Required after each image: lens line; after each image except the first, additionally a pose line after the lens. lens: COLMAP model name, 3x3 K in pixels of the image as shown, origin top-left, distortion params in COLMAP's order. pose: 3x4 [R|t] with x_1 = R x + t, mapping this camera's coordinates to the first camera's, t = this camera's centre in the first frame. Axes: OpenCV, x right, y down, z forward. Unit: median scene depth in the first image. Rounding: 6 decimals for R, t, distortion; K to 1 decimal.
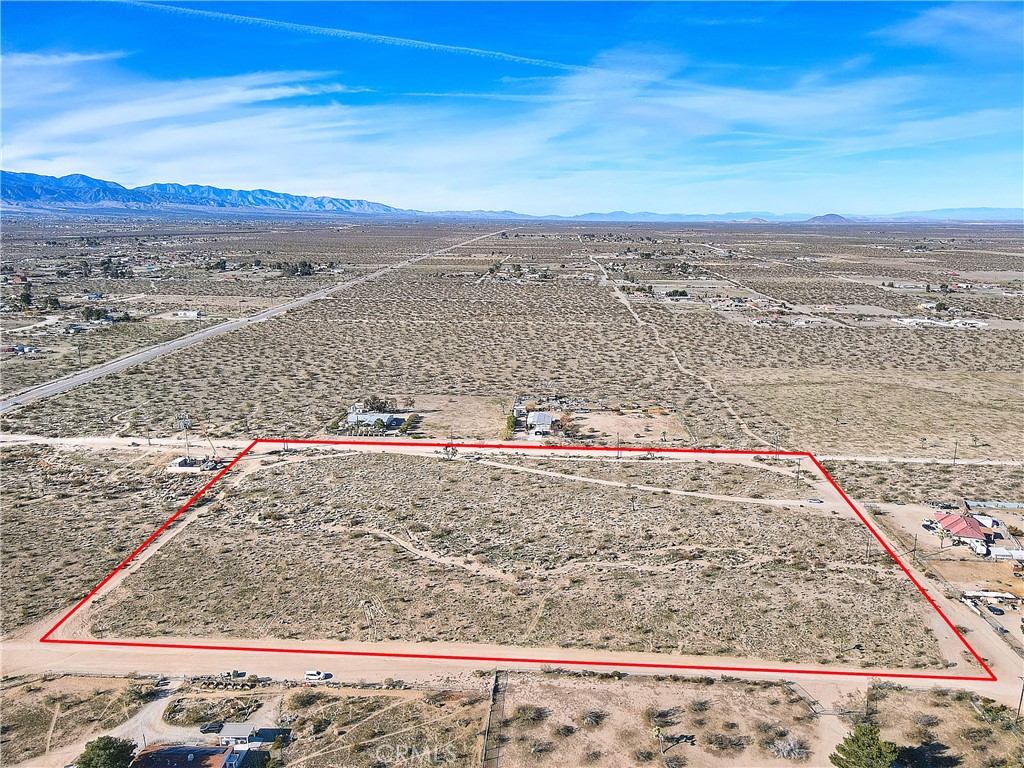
lens RADIAL K [[751.8, 0, 514.2], [0, 751.8, 381.1], [0, 0, 1]] dist [0.021689, -0.009212]
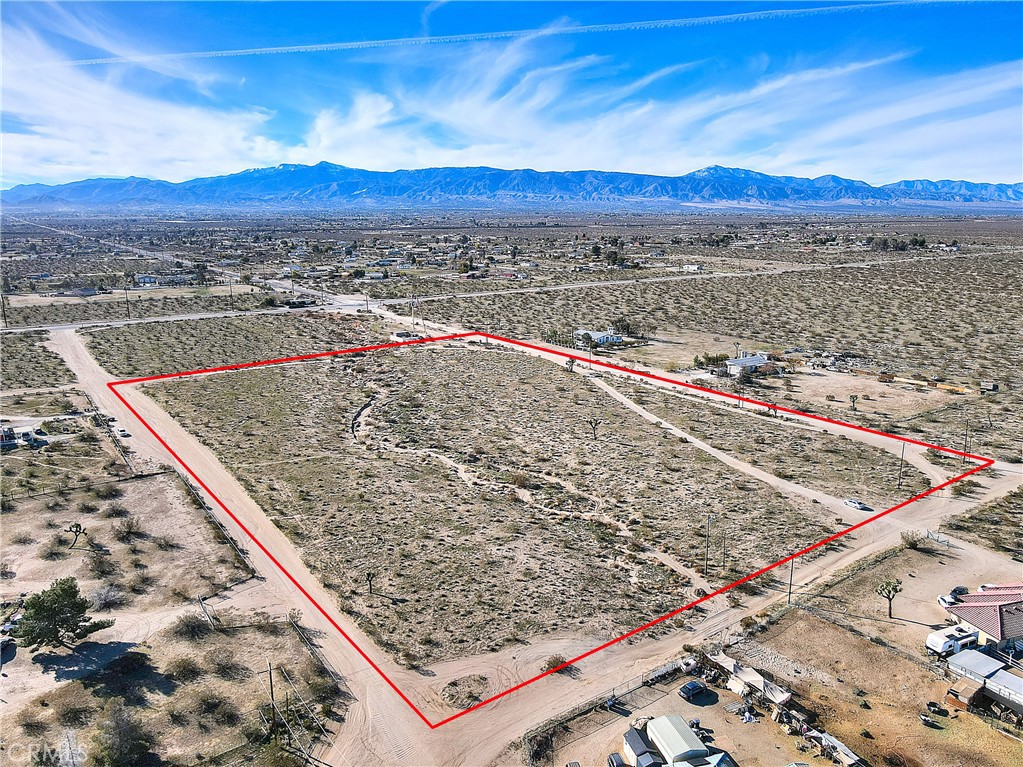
lens RADIAL K [[751.1, 0, 506.9], [0, 751.1, 359.8], [0, 0, 1]] dist [0.021689, -0.009212]
pose [[0.617404, 0.144932, -0.773180, 0.993217], [-0.163598, 0.985048, 0.054009, 0.095414], [0.769446, 0.093145, 0.631883, 0.642739]]
